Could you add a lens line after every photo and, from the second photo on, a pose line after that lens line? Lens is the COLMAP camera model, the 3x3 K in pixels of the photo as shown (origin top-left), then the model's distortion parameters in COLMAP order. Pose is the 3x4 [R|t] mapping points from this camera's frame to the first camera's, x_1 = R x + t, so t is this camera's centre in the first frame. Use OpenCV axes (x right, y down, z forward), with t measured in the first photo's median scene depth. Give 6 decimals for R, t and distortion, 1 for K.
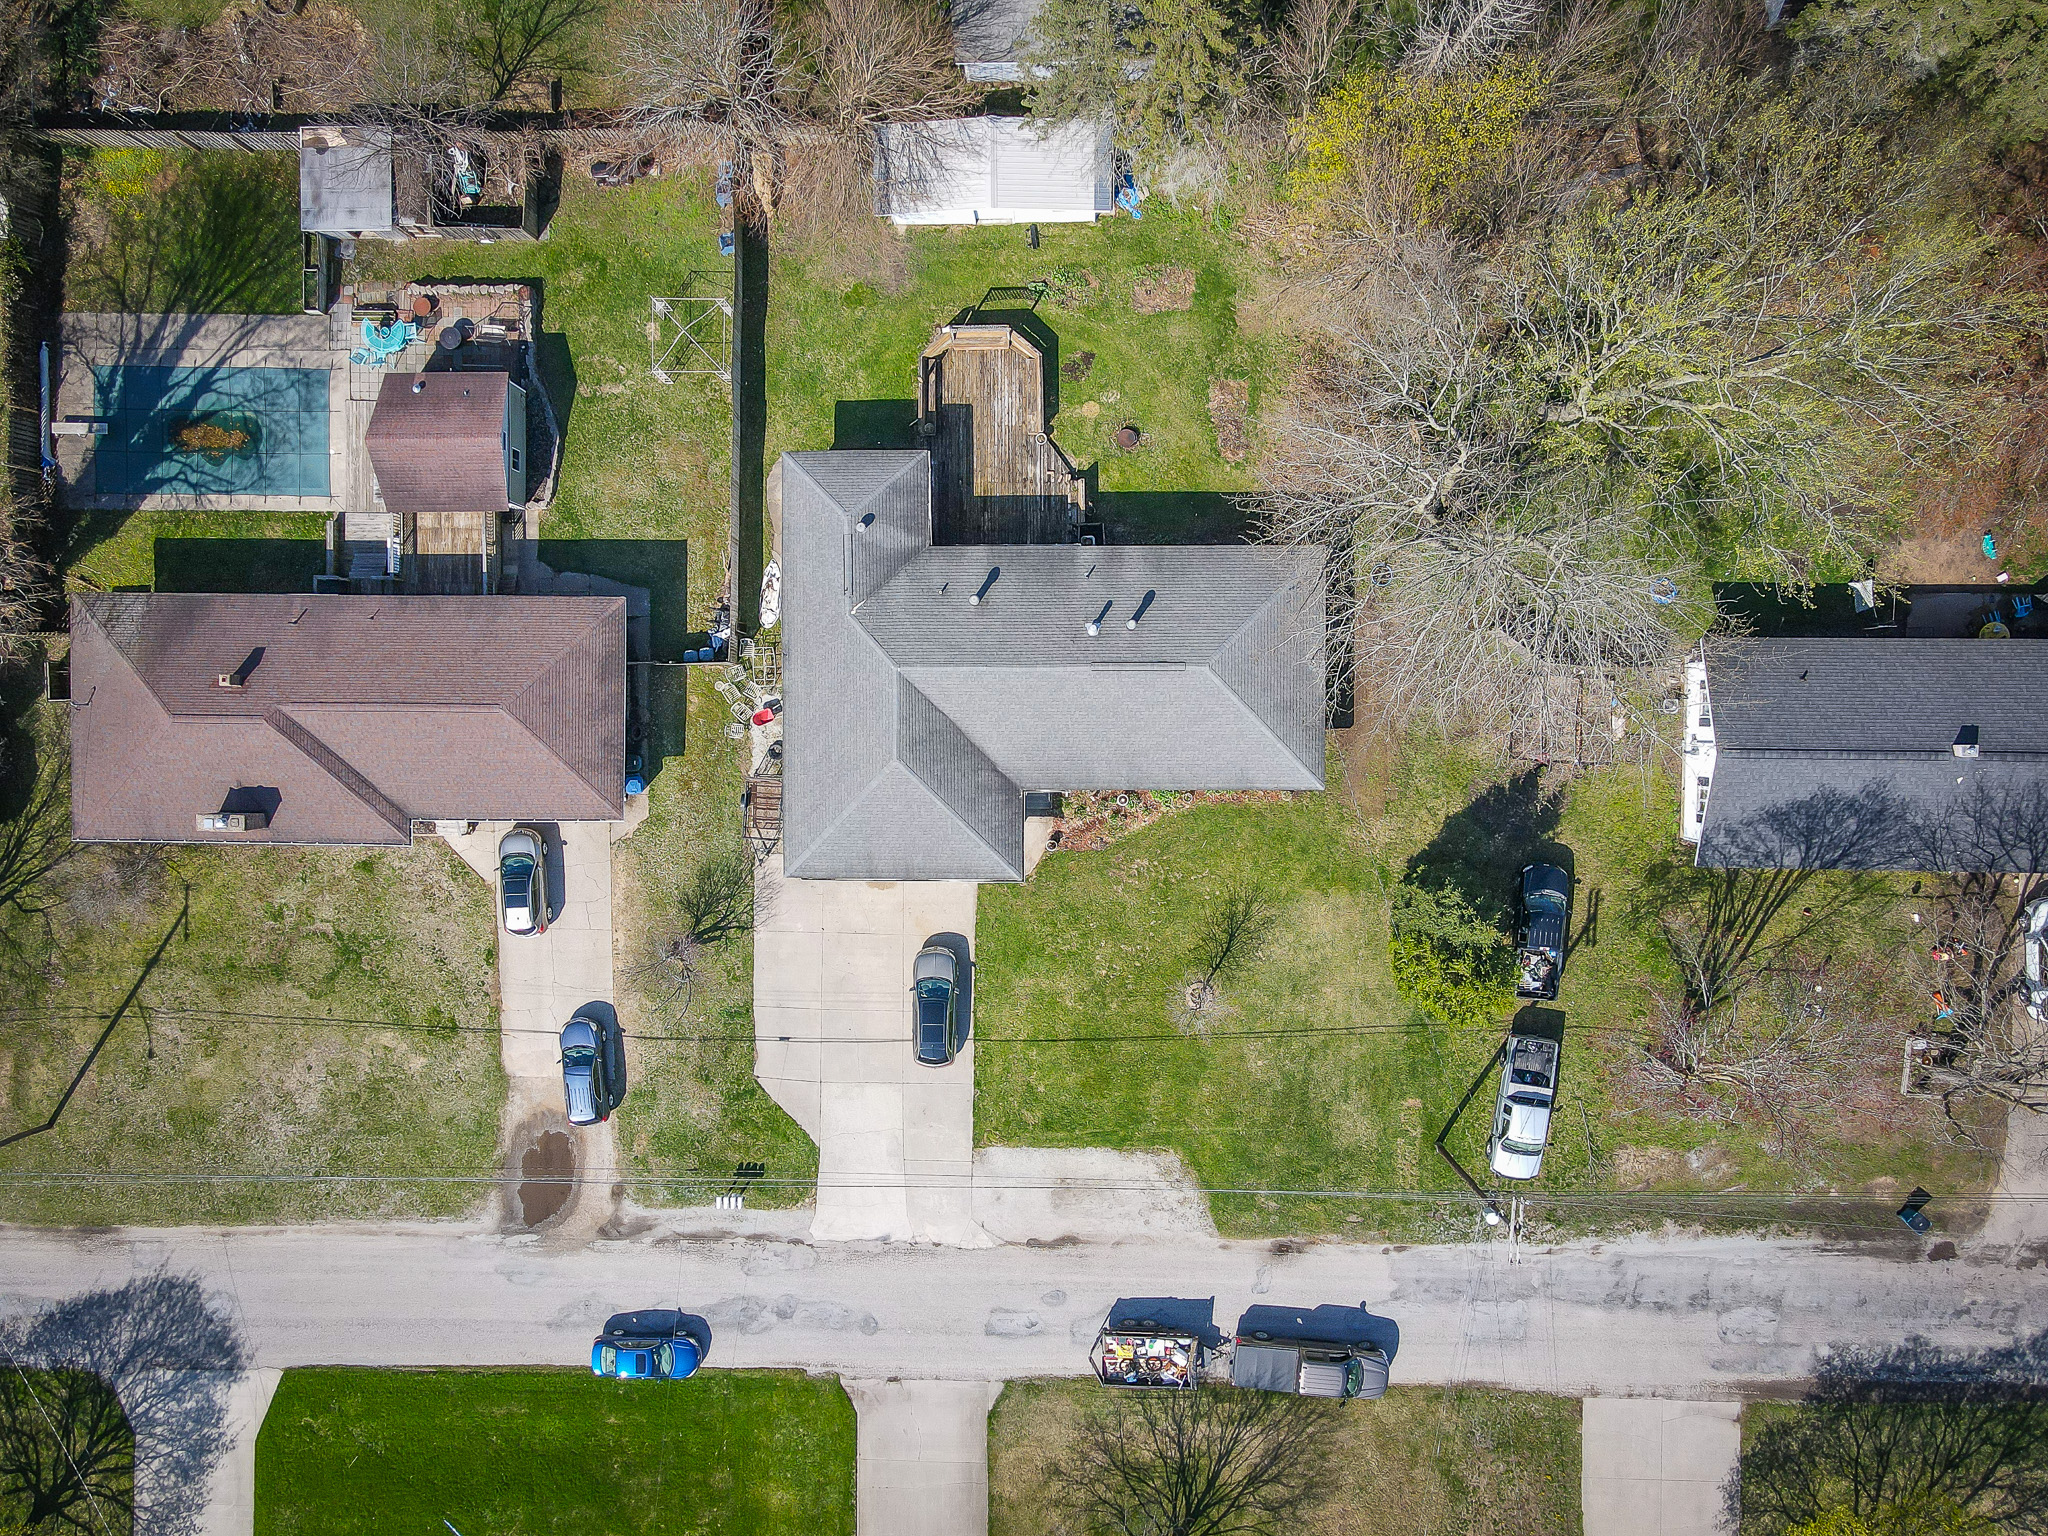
lens RADIAL K [[1490.7, 0, 1015.9], [0, 1490.7, 772.7], [0, 0, 1]] dist [0.018583, 0.013506]
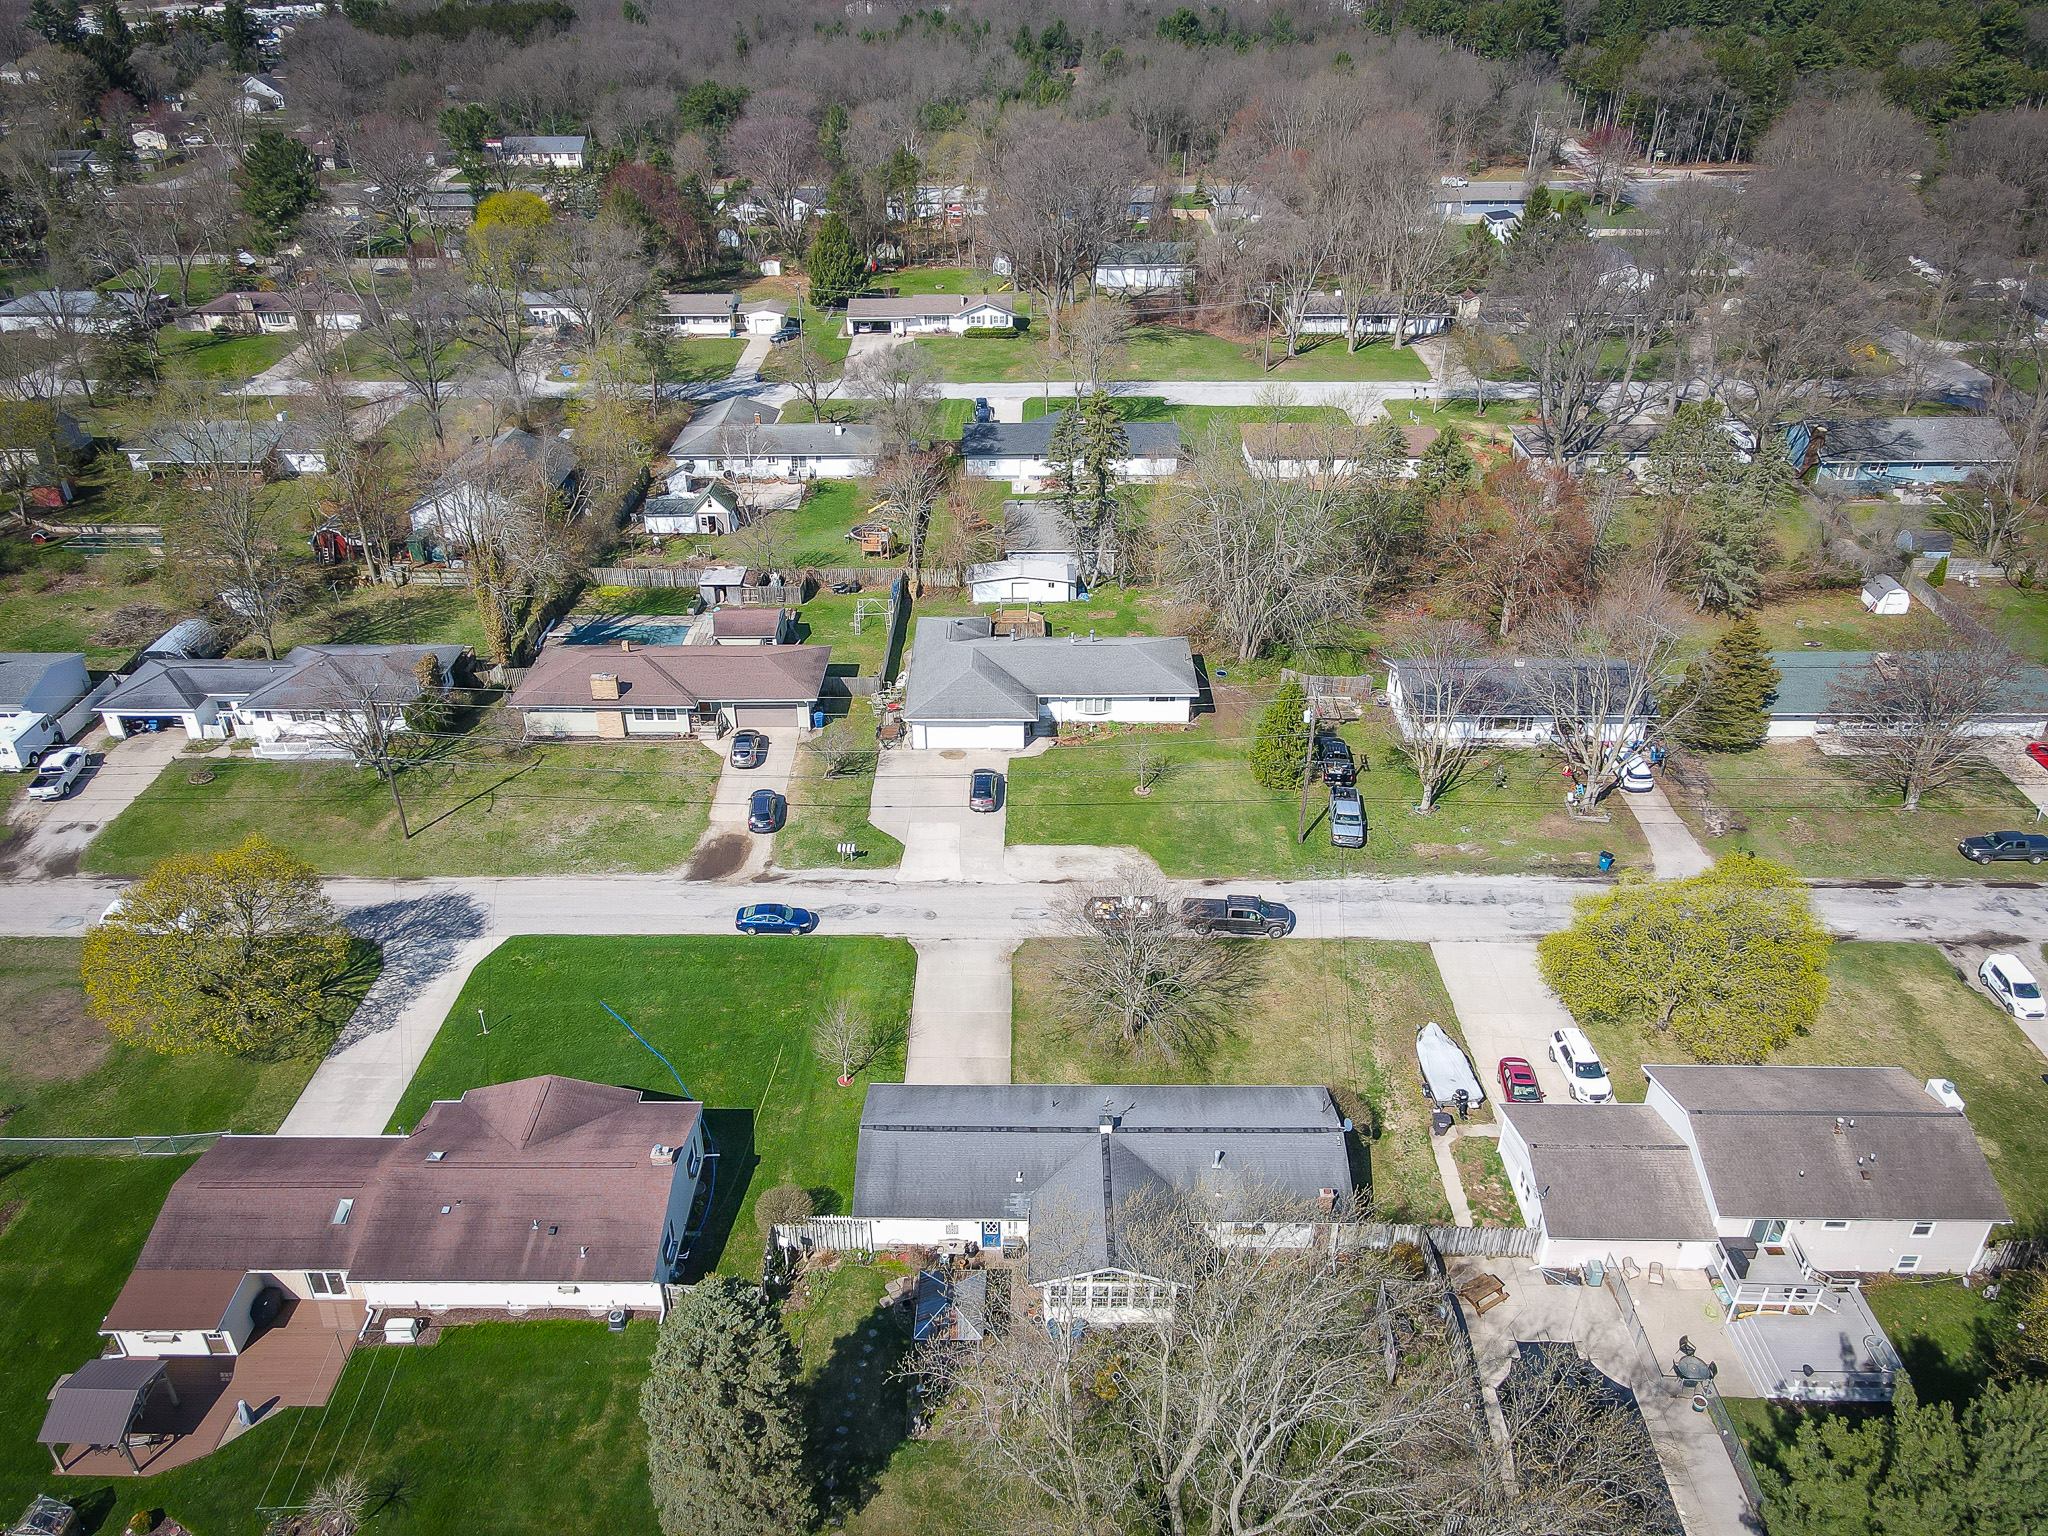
lens RADIAL K [[1490.7, 0, 1019.1], [0, 1490.7, 769.1], [0, 0, 1]] dist [0.018583, 0.013506]
pose [[0.999497, 0.029064, 0.012727, -0.035900], [-0.003016, 0.486342, -0.873763, 1.587729], [-0.031584, 0.873285, 0.486185, 0.177739]]
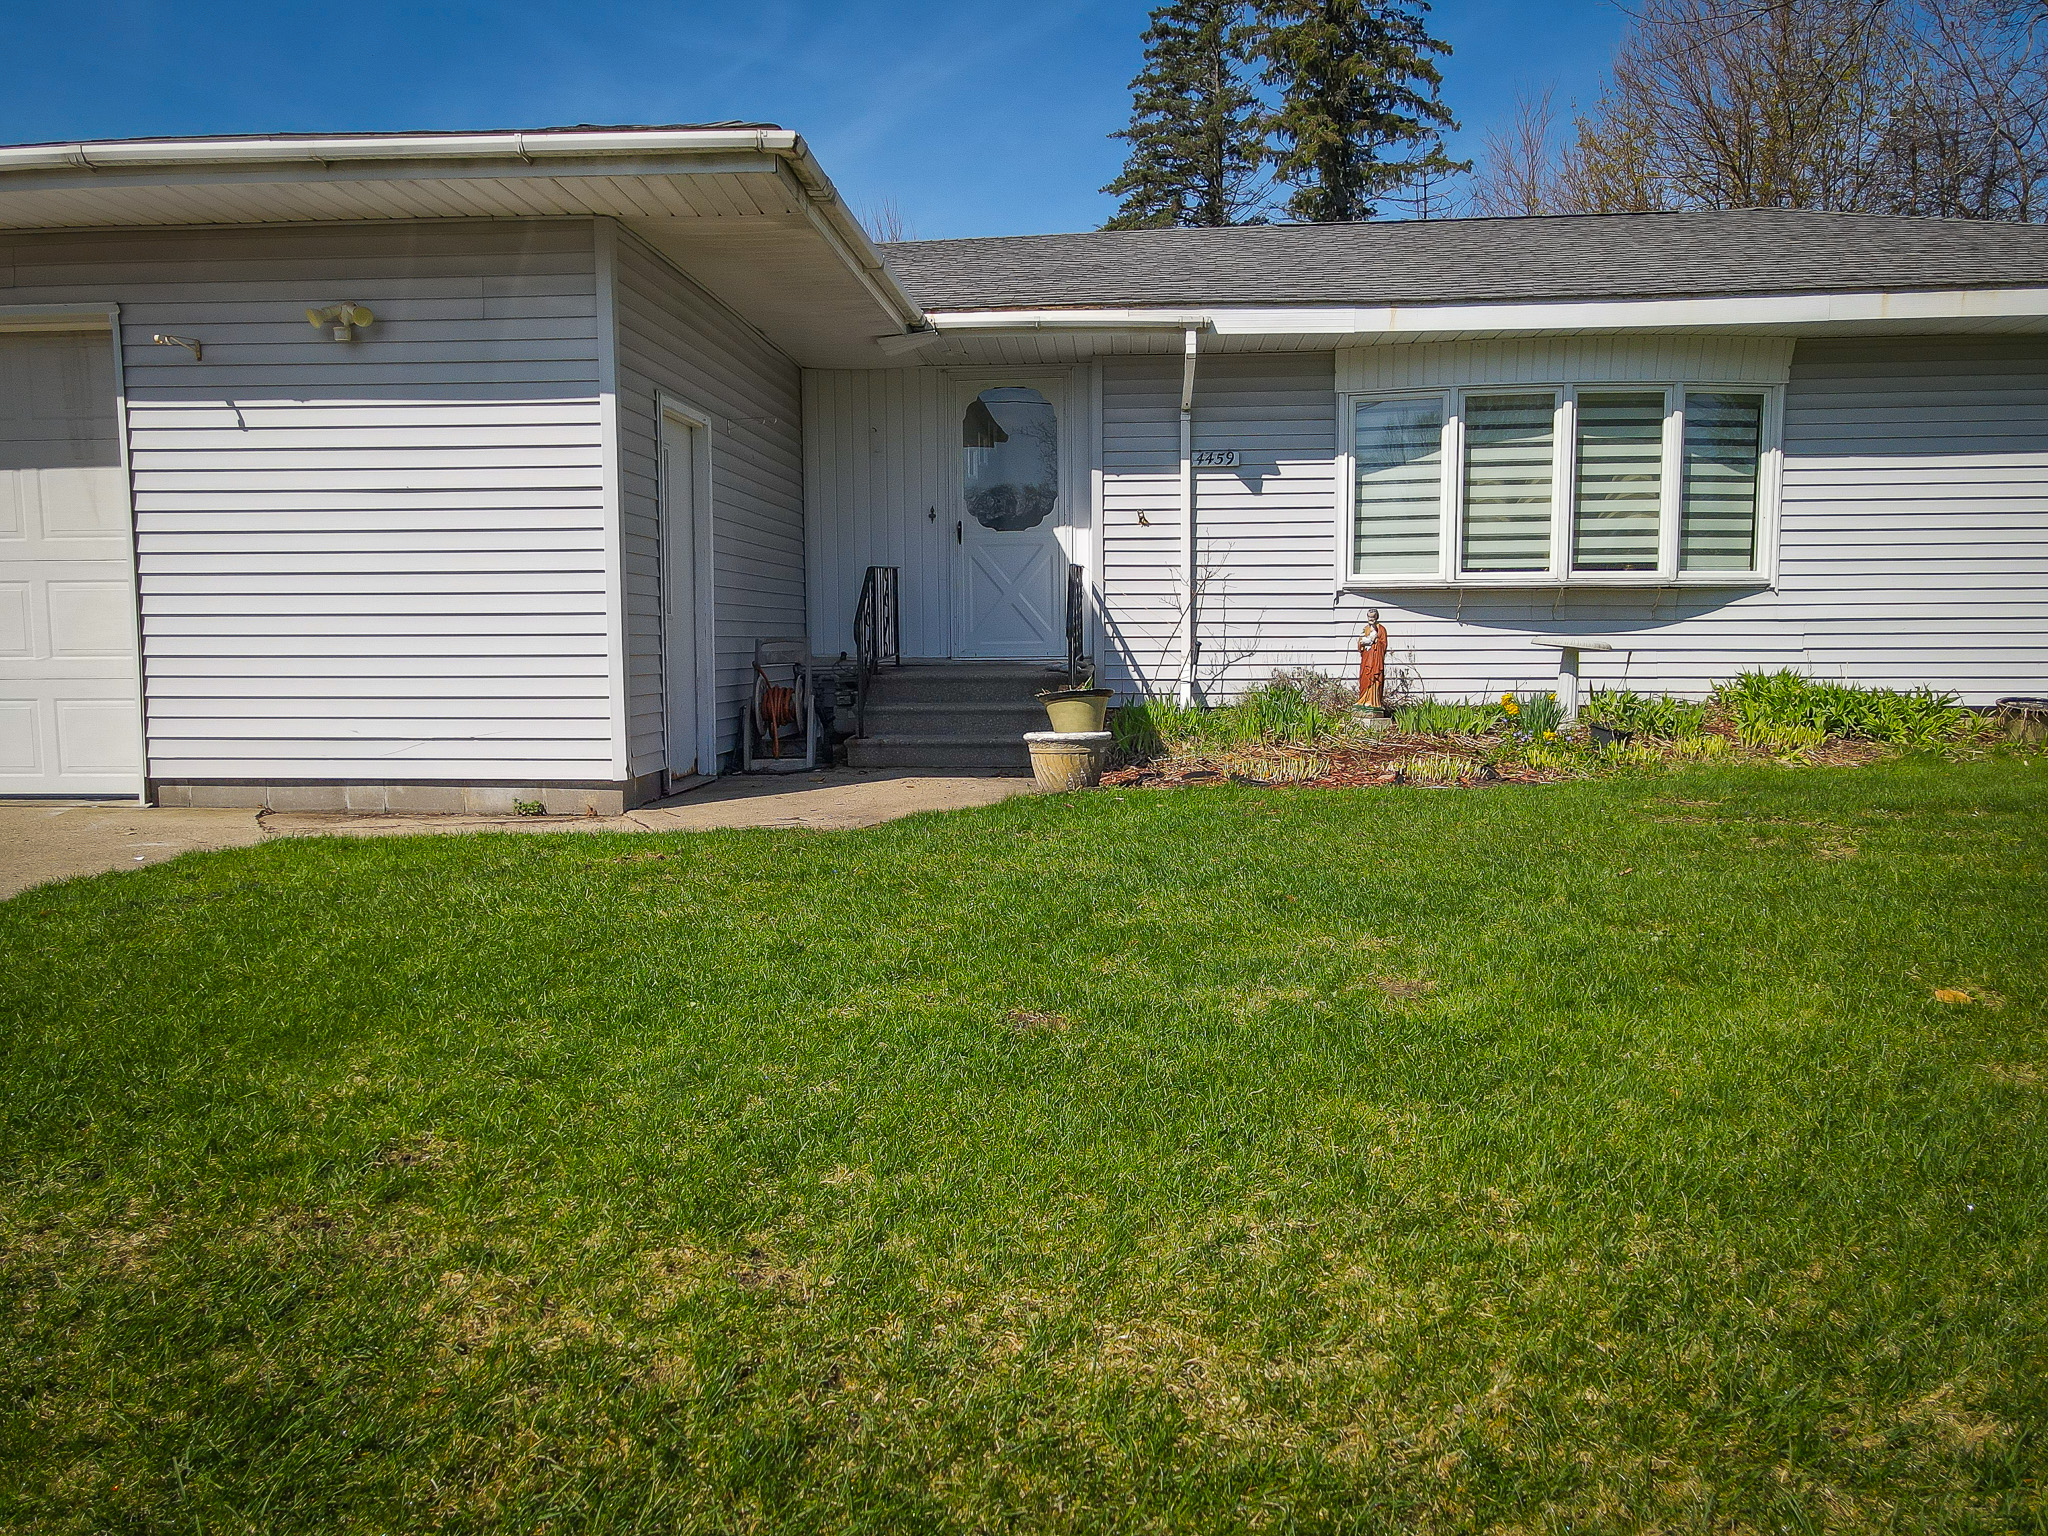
lens RADIAL K [[1490.7, 0, 1033.8], [0, 1490.7, 767.9], [0, 0, 1]] dist [0.018583, 0.013506]
pose [[0.995611, 0.043160, -0.083043, 0.031079], [-0.084932, 0.043928, -0.995418, 0.173206], [-0.039314, 0.998102, 0.047400, 0.990605]]
